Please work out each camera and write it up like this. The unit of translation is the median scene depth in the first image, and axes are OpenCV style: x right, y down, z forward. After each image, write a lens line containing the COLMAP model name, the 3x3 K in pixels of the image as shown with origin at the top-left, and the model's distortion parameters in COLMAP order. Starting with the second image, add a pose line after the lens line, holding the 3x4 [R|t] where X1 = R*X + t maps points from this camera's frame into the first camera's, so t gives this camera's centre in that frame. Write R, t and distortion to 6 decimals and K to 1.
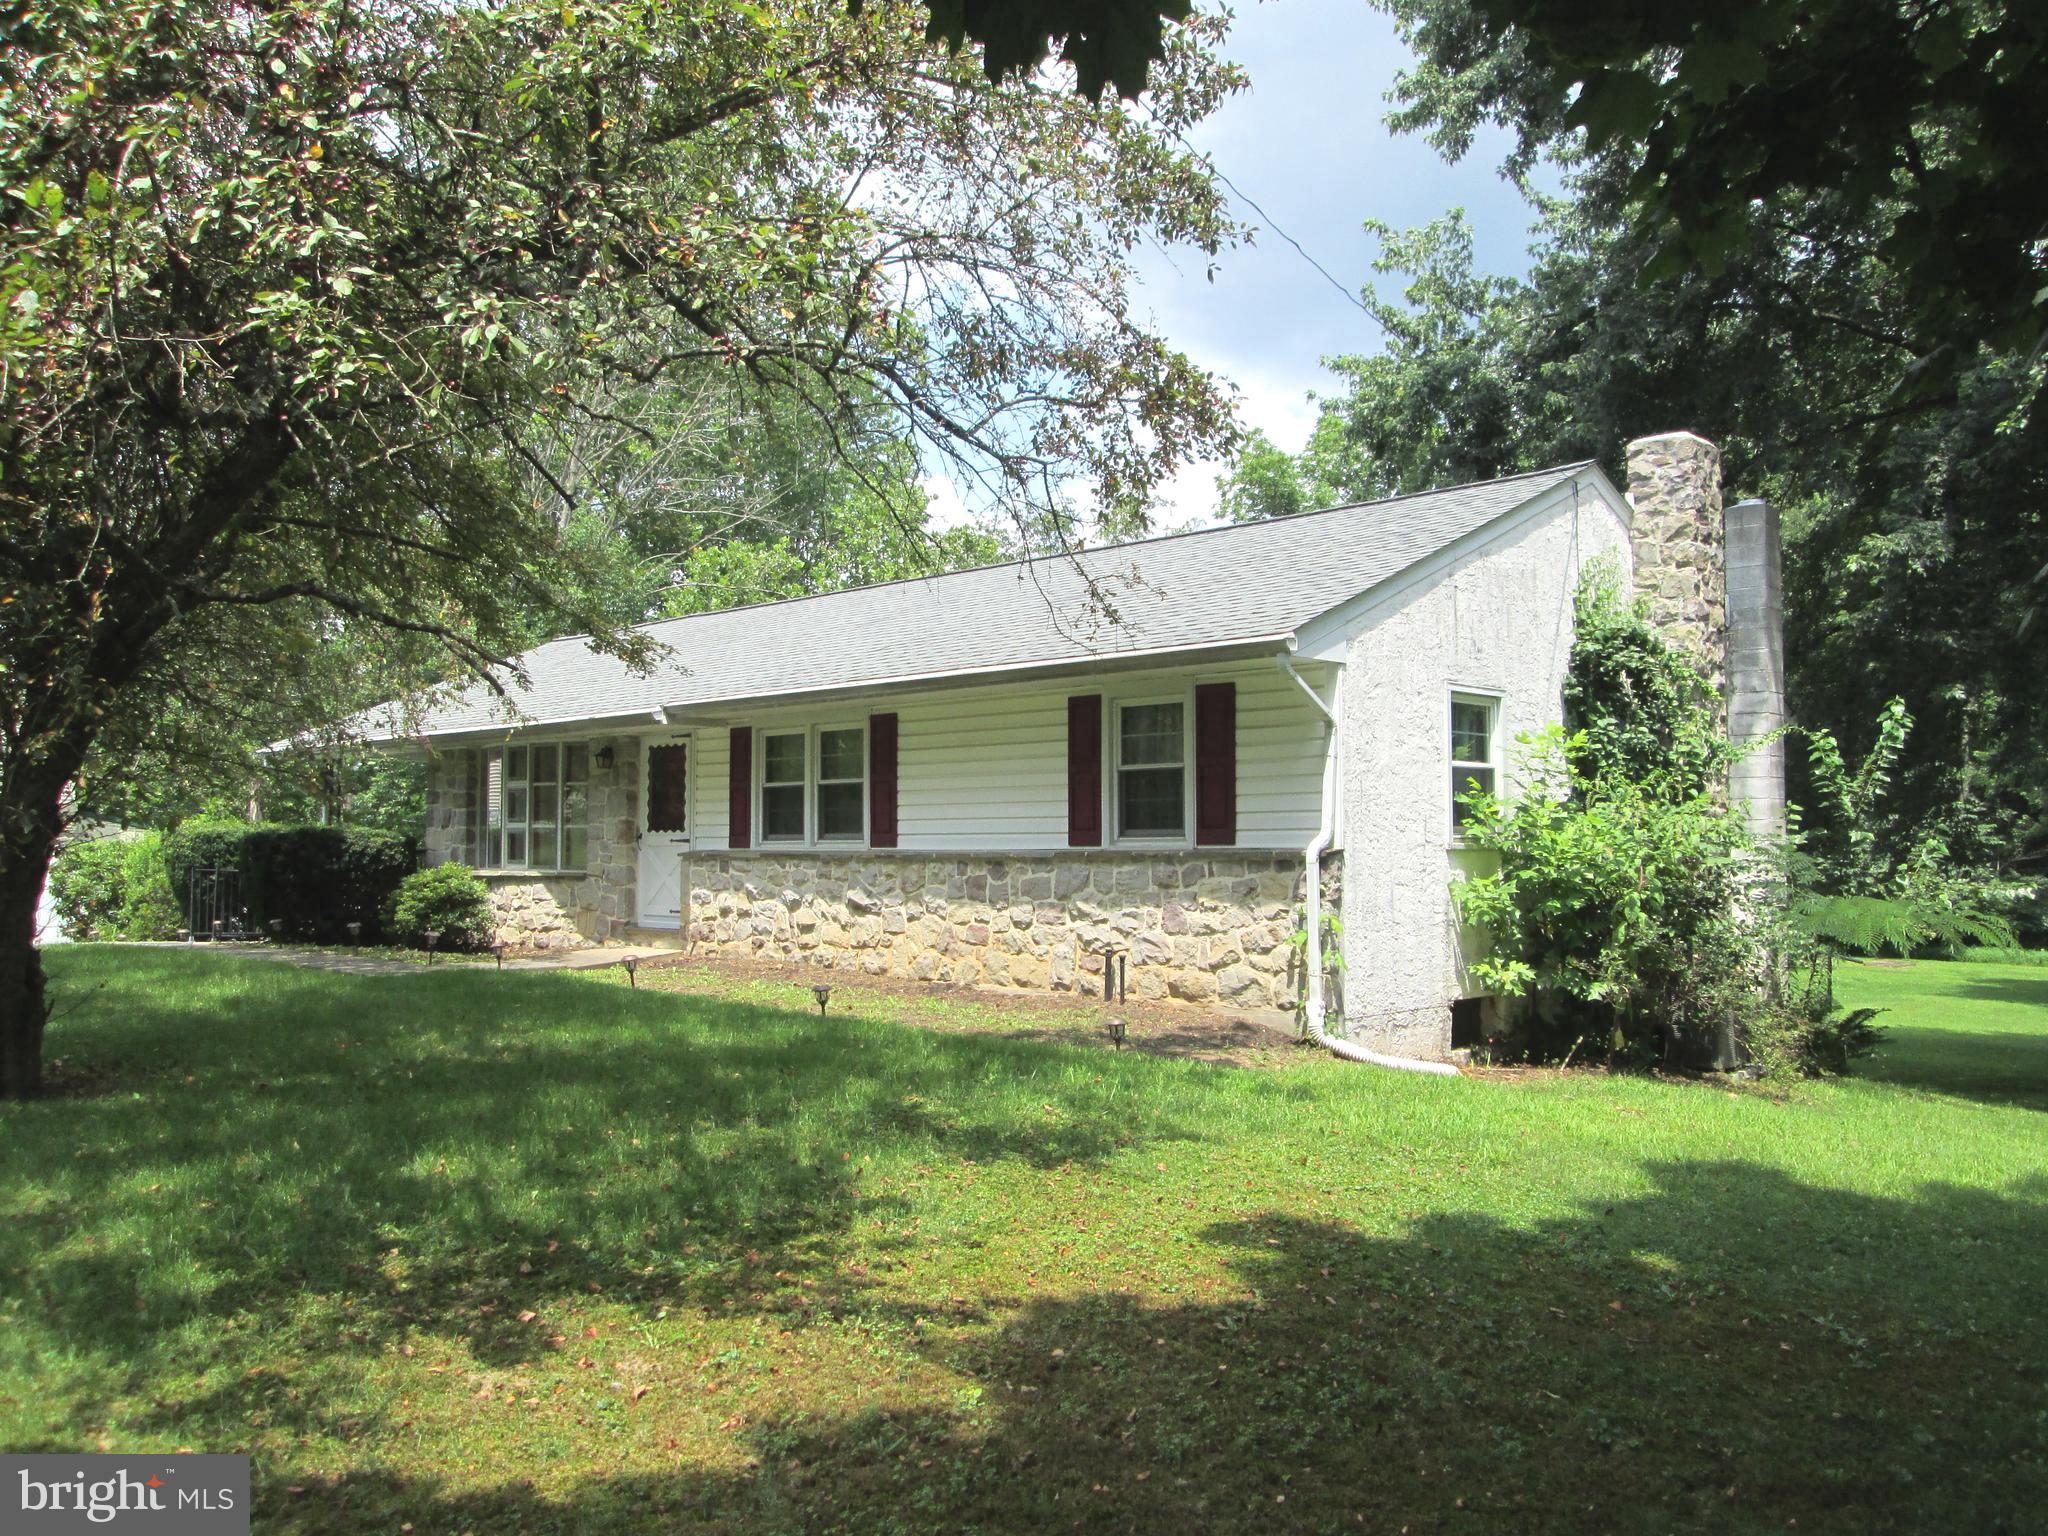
lens RADIAL K [[1685.9, 0, 1116.1], [0, 1685.9, 782.4], [0, 0, 1]] dist [-0.065985, 0.036518]
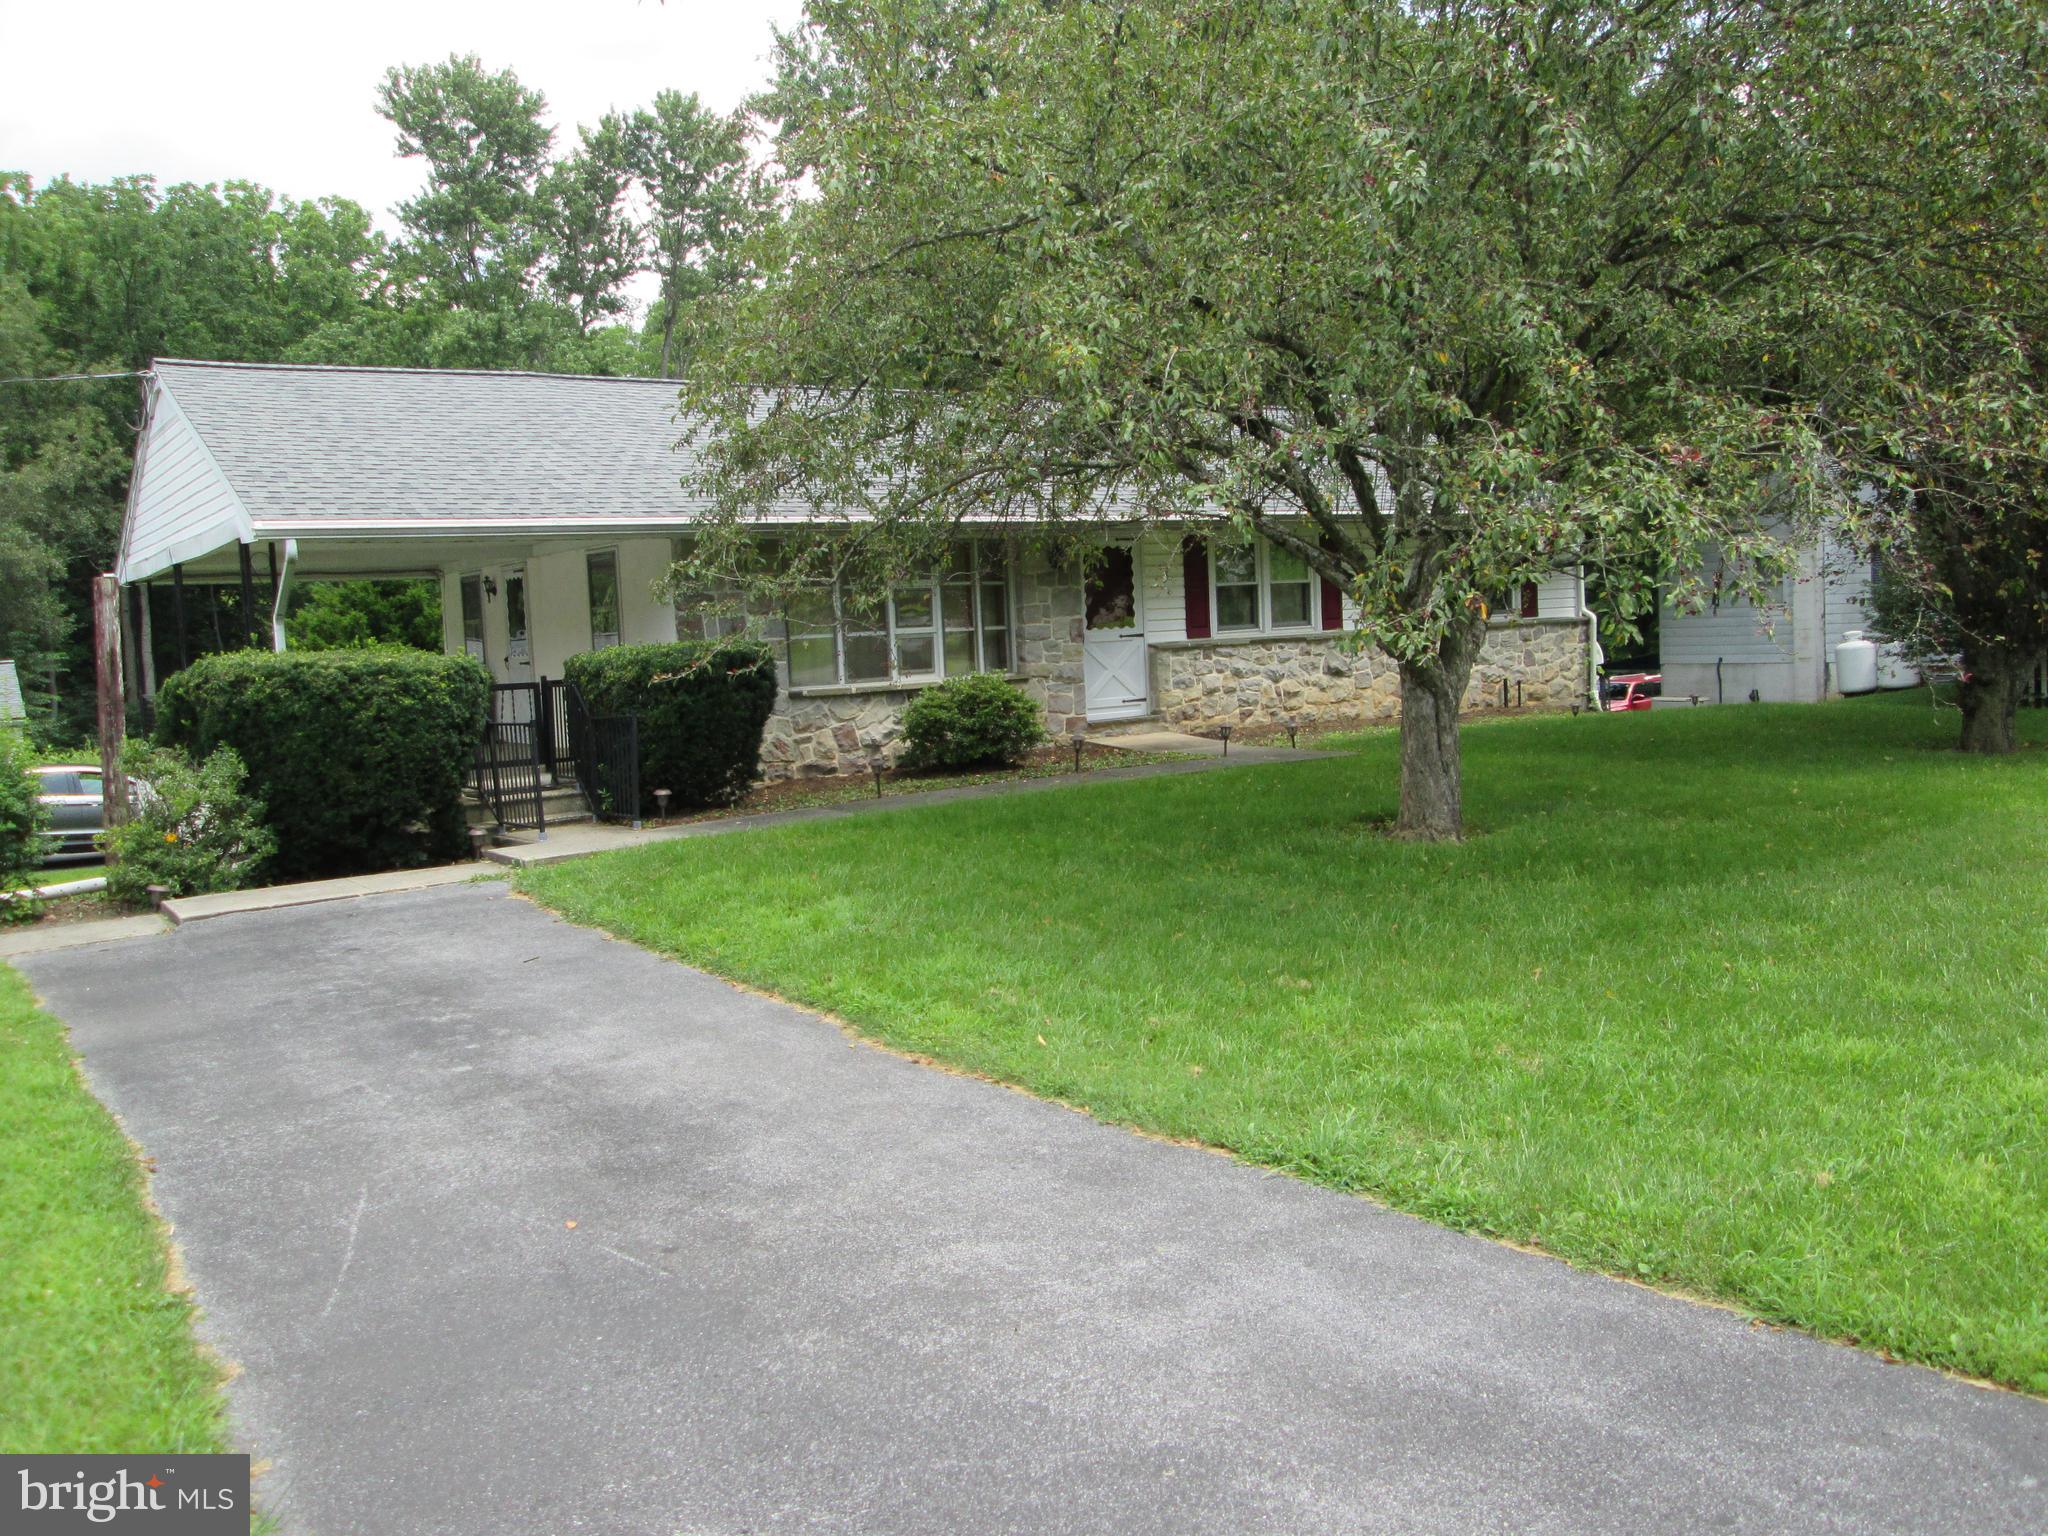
lens RADIAL K [[1685.9, 0, 1043.7], [0, 1685.9, 761.3], [0, 0, 1]] dist [-0.065985, 0.036518]
pose [[0.211336, -0.063265, 0.975364, -1.903491], [0.034502, 0.997764, 0.057242, 0.072860], [-0.976804, 0.021554, 0.213046, 1.159995]]
